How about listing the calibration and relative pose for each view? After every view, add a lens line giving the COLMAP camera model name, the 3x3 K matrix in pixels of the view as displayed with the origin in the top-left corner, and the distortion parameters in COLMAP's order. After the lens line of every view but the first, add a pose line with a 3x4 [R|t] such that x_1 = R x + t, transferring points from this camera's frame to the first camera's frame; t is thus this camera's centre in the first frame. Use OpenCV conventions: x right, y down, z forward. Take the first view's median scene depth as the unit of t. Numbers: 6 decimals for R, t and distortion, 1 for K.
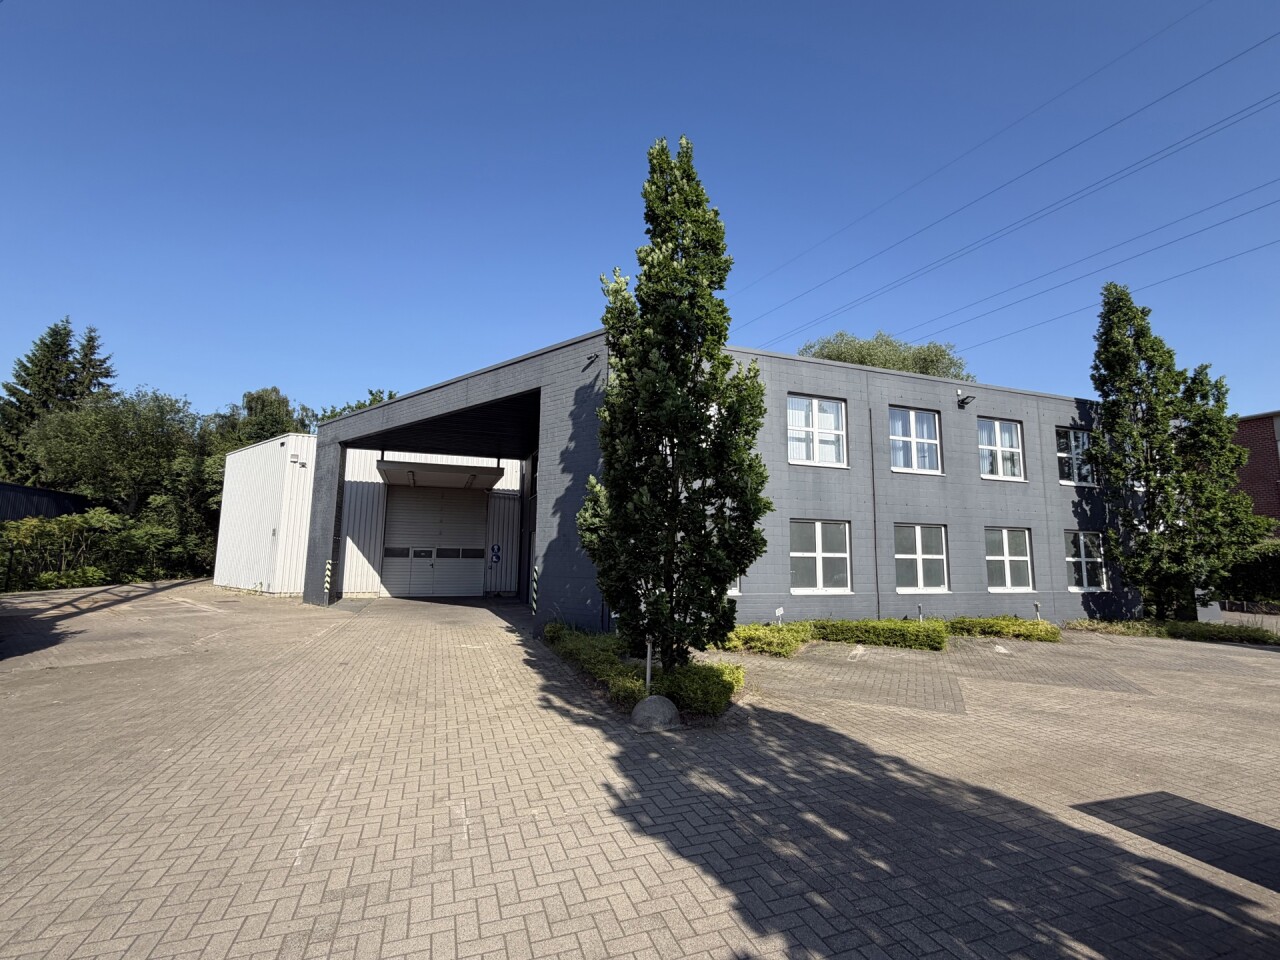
lens RADIAL K [[605.5, 0, 649.7], [0, 605.5, 474.3], [0, 0, 1]] dist [0.002011, -0.000257]
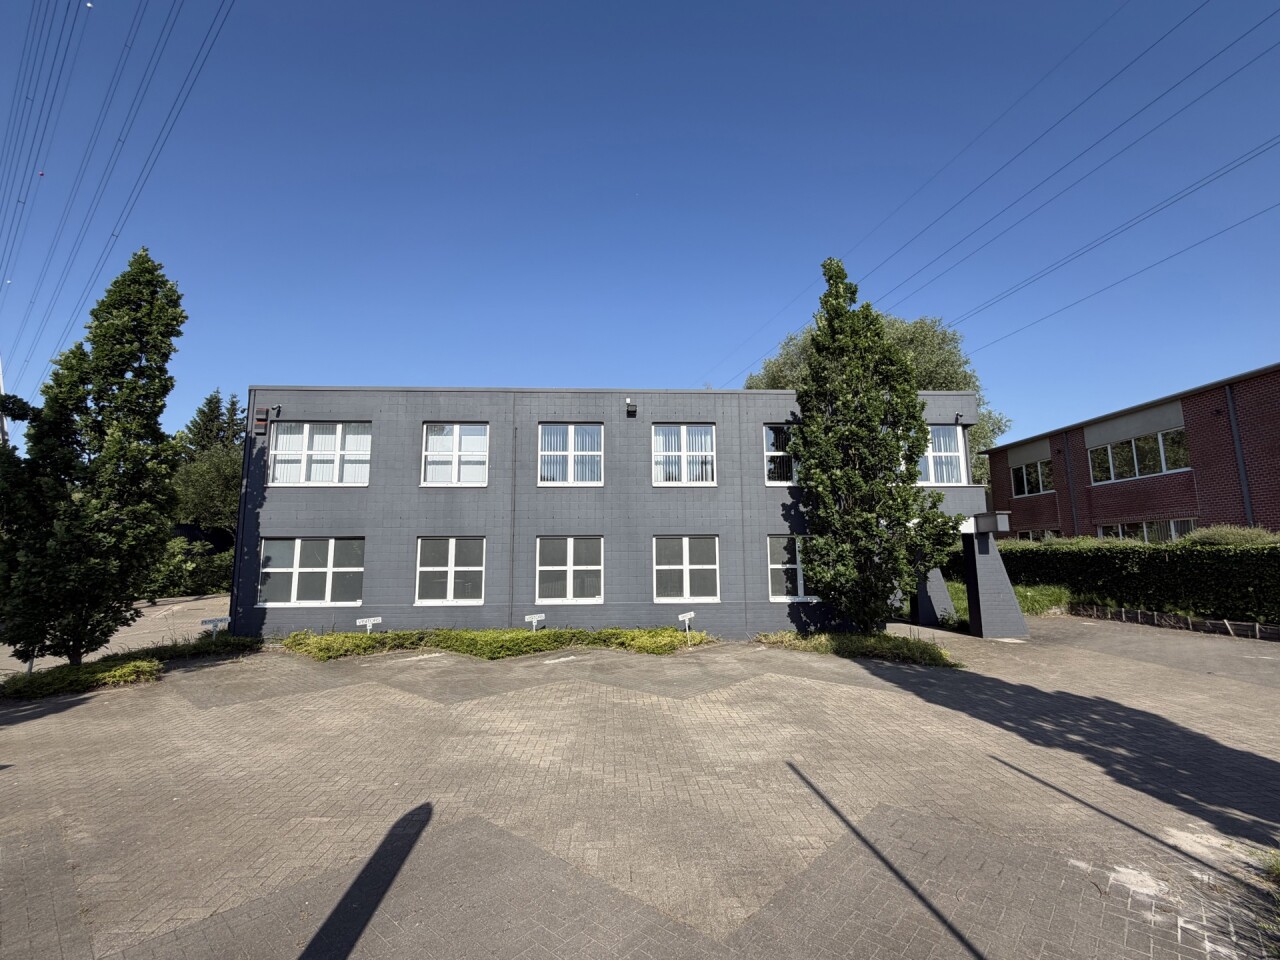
lens RADIAL K [[605.5, 0, 626.0], [0, 605.5, 470.9], [0, 0, 1]] dist [0.002011, -0.000257]
pose [[0.954785, -0.064749, -0.290161, 0.785957], [0.060247, 0.997884, -0.024433, 0.003188], [0.291129, 0.005847, 0.956666, 0.048833]]
